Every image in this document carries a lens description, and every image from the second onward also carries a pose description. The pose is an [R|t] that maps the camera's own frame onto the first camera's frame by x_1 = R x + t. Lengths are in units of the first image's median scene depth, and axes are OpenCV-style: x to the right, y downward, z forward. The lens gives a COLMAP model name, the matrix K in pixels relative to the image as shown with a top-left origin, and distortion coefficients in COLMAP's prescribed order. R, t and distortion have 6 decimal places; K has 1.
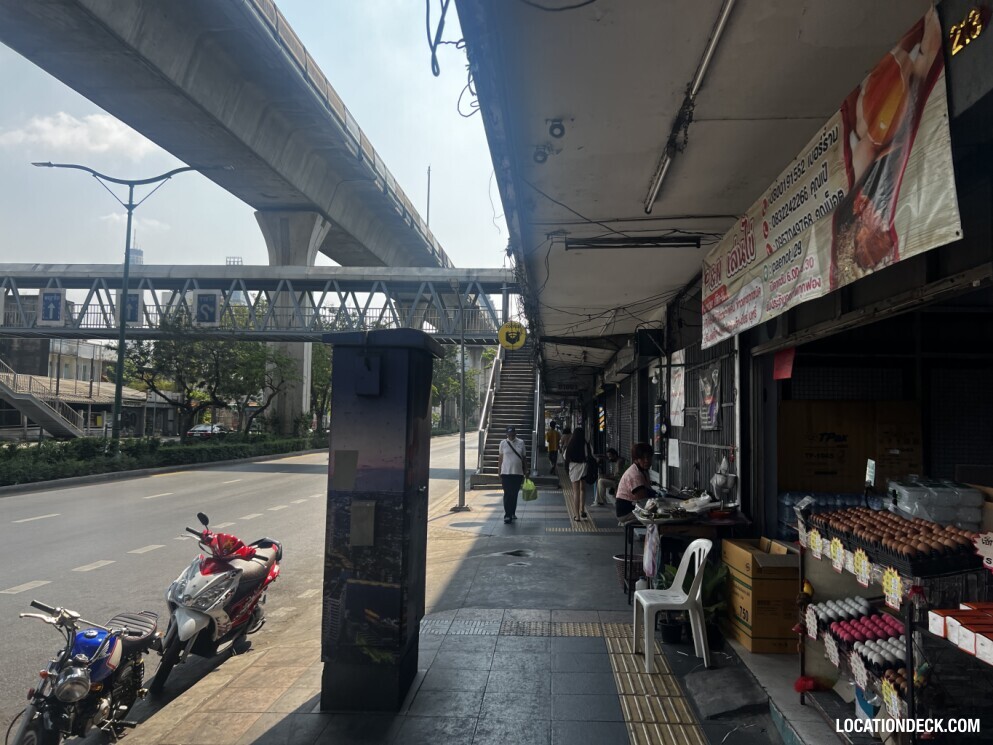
lens RADIAL K [[748.7, 0, 503.5], [0, 748.7, 383.7], [0, 0, 1]] dist [0.056604, -0.070717]
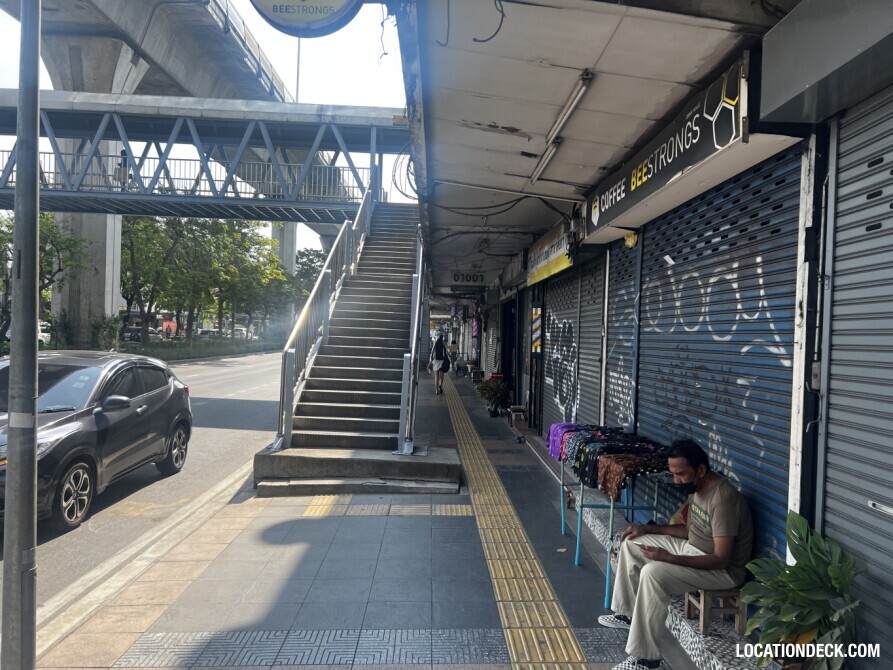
lens RADIAL K [[673.3, 0, 455.1], [0, 673.3, 341.5], [0, 0, 1]] dist [0.056604, -0.070717]
pose [[0.995390, 0.015489, 0.094654, 0.018933], [-0.021518, 0.997781, 0.063010, 0.017939], [-0.093468, -0.064757, 0.993514, 0.360038]]
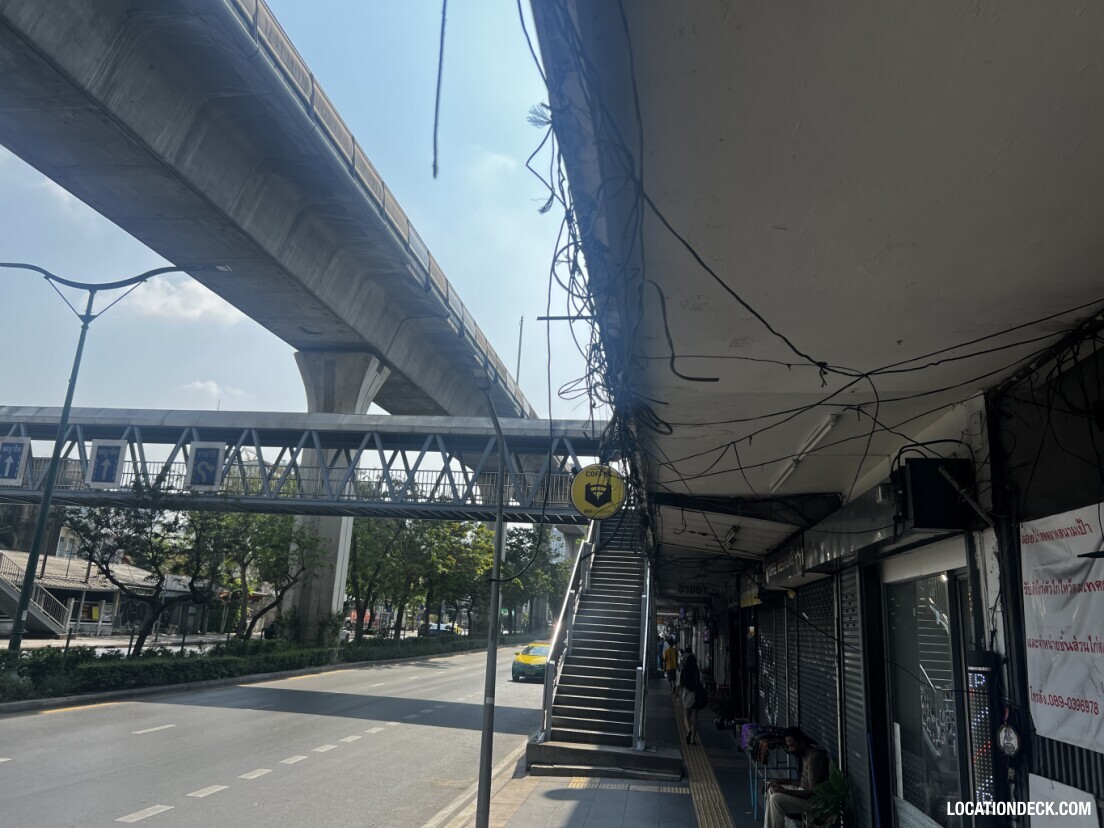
lens RADIAL K [[832.4, 0, 560.4], [0, 832.4, 412.7], [0, 0, 1]] dist [0.056604, -0.070717]
pose [[0.997870, 0.019380, -0.062286, 0.009784], [-0.031133, 0.980574, -0.193663, -0.001930], [0.057322, 0.195190, 0.979089, 0.192374]]
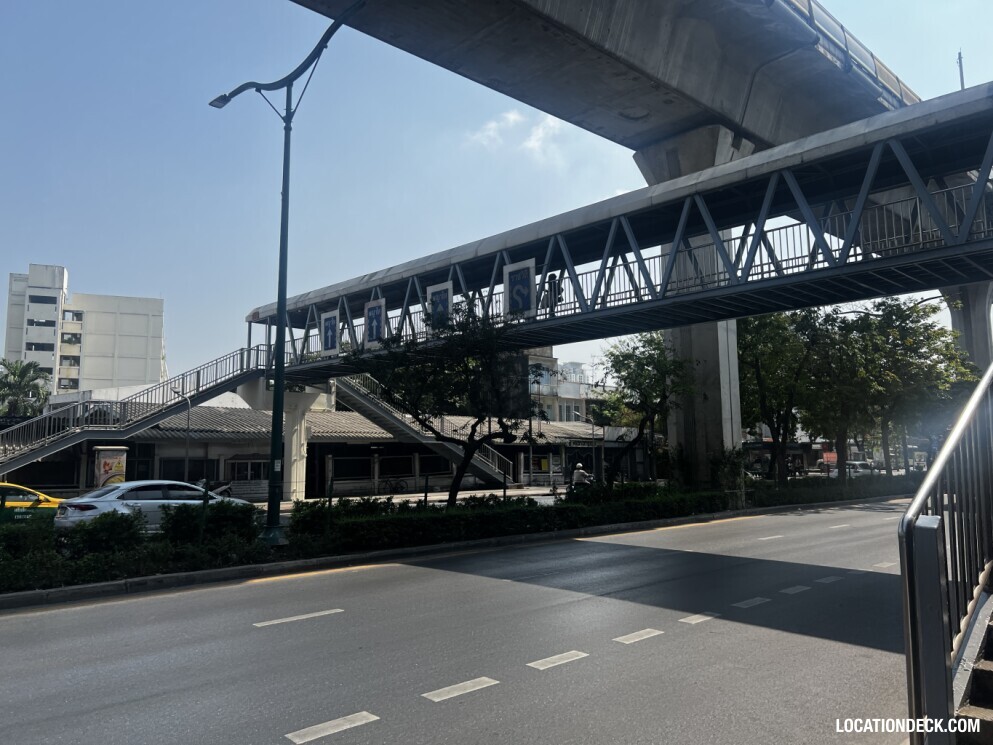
lens RADIAL K [[748.7, 0, 490.2], [0, 748.7, 372.0], [0, 0, 1]] dist [0.056604, -0.070717]
pose [[0.741000, -0.101741, -0.663753, 0.007079], [0.057494, 0.994438, -0.088244, 0.024680], [0.669040, 0.027227, 0.742728, 0.505256]]
